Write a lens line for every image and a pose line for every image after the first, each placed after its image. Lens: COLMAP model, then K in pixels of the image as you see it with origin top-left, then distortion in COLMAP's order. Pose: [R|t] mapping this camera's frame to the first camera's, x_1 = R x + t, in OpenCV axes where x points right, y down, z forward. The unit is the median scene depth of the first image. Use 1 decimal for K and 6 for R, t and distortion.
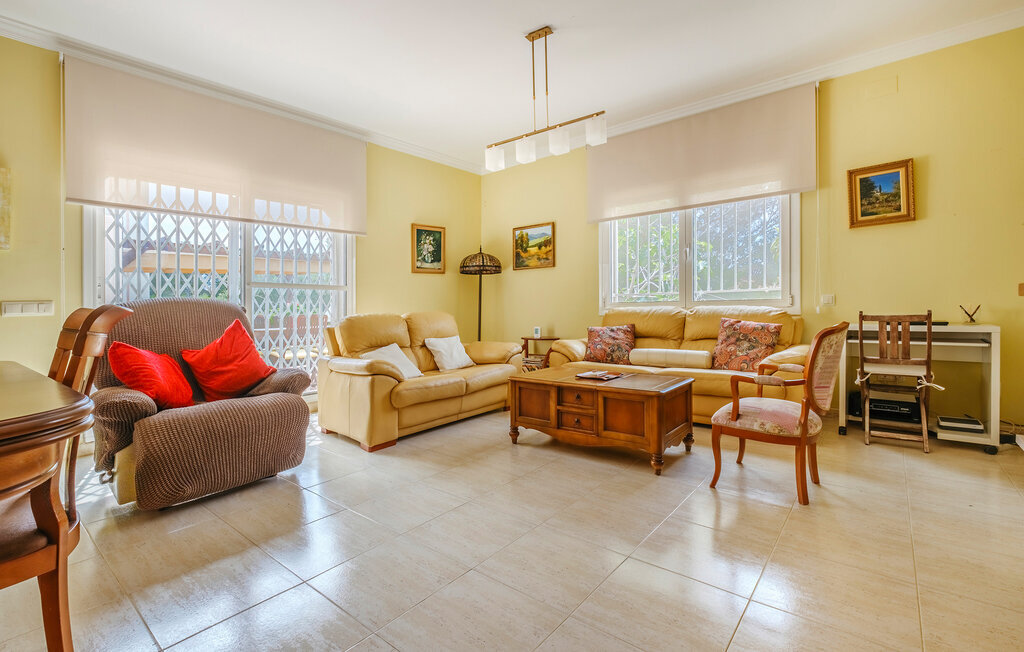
lens RADIAL K [[466.9, 0, 512.4], [0, 466.9, 292.9], [0, 0, 1]] dist [-0.001555, -0.000012]
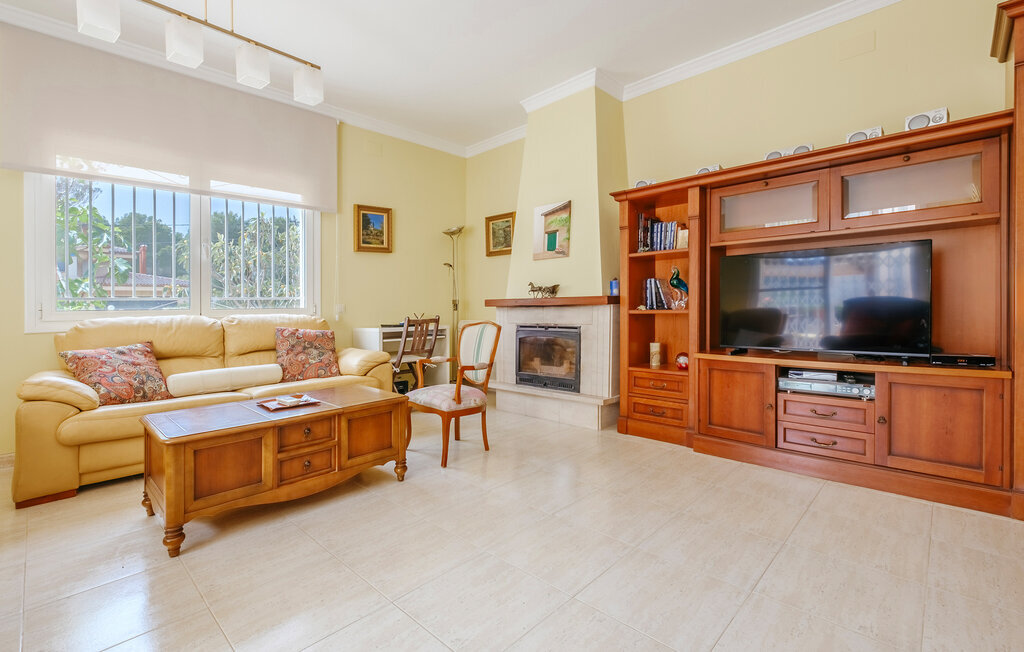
lens RADIAL K [[466.9, 0, 512.4], [0, 466.9, 292.9], [0, 0, 1]] dist [-0.001555, -0.000012]
pose [[0.070626, 0.048428, 0.996327, -0.447065], [-0.012857, 0.998782, -0.047636, 0.024093], [-0.997420, -0.009445, 0.071163, 0.466352]]
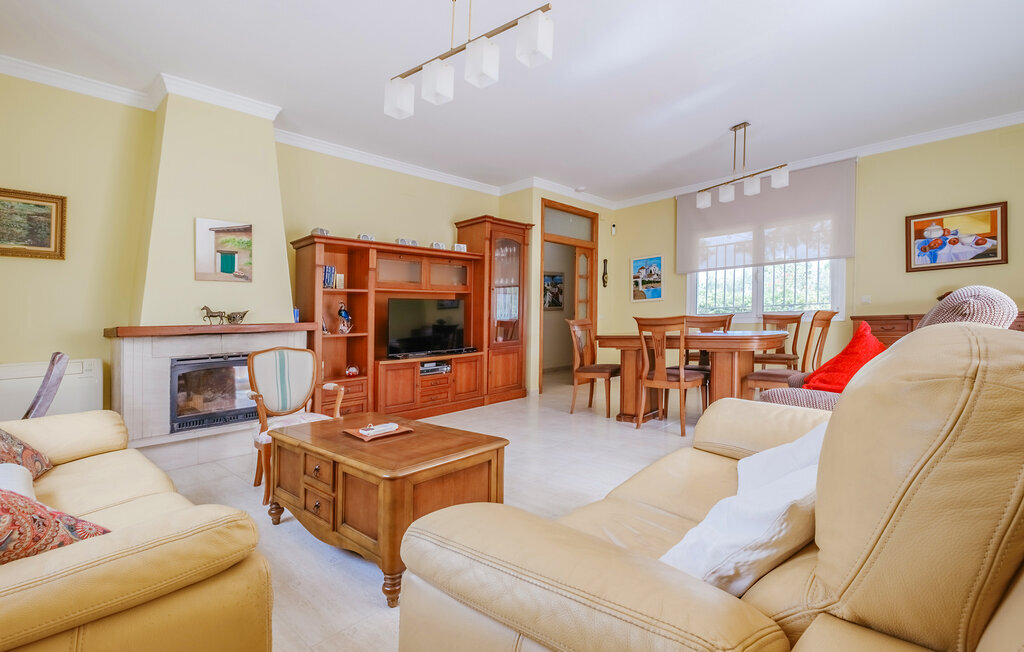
lens RADIAL K [[467.4, 0, 512.0], [0, 467.4, 326.0], [0, 0, 1]] dist [-0.000216, 0.000023]
pose [[-0.997353, 0.046877, 0.055586, -0.044774], [0.046113, 0.998824, -0.014957, 0.028274], [-0.056222, -0.012354, -0.998342, 1.346169]]
